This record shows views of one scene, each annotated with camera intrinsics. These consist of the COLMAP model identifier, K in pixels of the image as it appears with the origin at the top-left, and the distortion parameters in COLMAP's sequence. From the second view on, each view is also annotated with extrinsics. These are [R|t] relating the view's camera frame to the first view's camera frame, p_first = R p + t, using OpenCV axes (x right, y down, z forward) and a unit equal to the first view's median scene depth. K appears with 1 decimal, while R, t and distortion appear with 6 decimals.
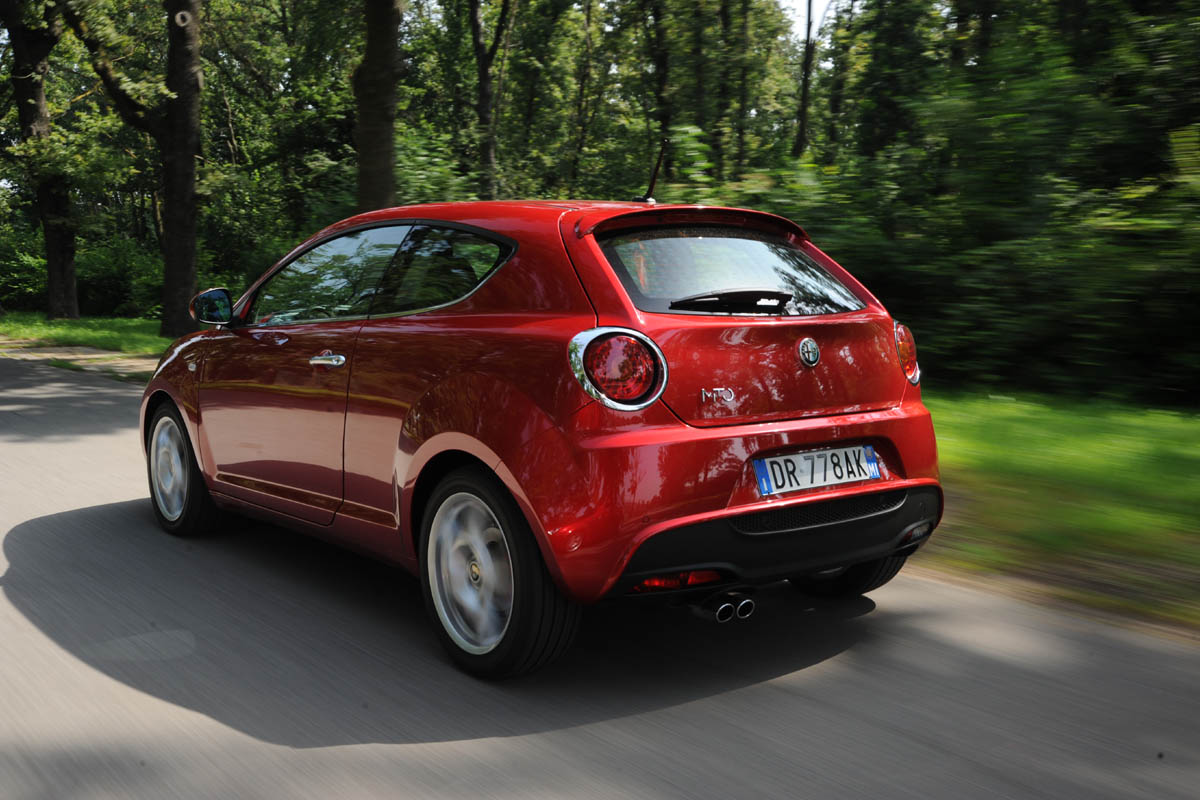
lens RADIAL K [[1297.6, 0, 597.1], [0, 1297.6, 405.7], [0, 0, 1]] dist [-0.015050, 0.000000]
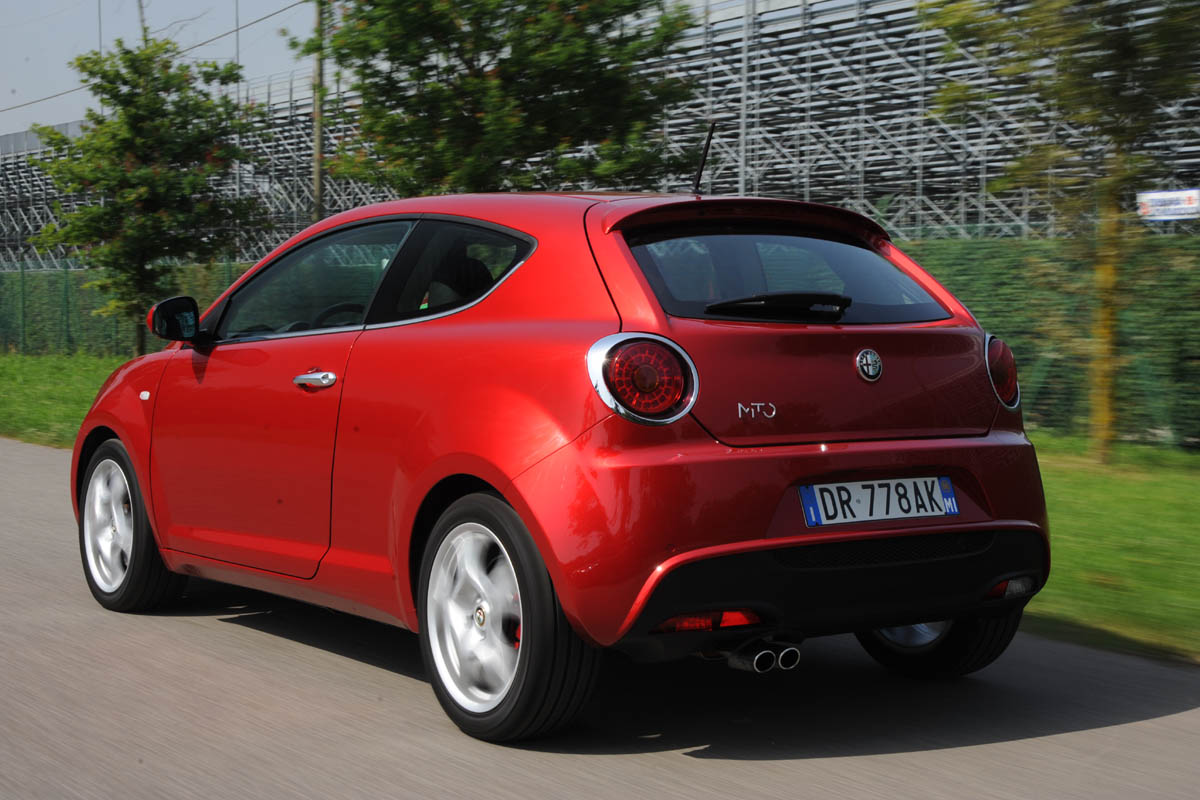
lens RADIAL K [[1807.8, 0, 601.9], [0, 1807.8, 396.7], [0, 0, 1]] dist [0.046140, 0.000000]
pose [[0.999099, 0.007201, -0.041825, 0.035585], [-0.008933, 0.999103, -0.041383, 0.031388], [0.041490, 0.041719, 0.998268, -0.212663]]
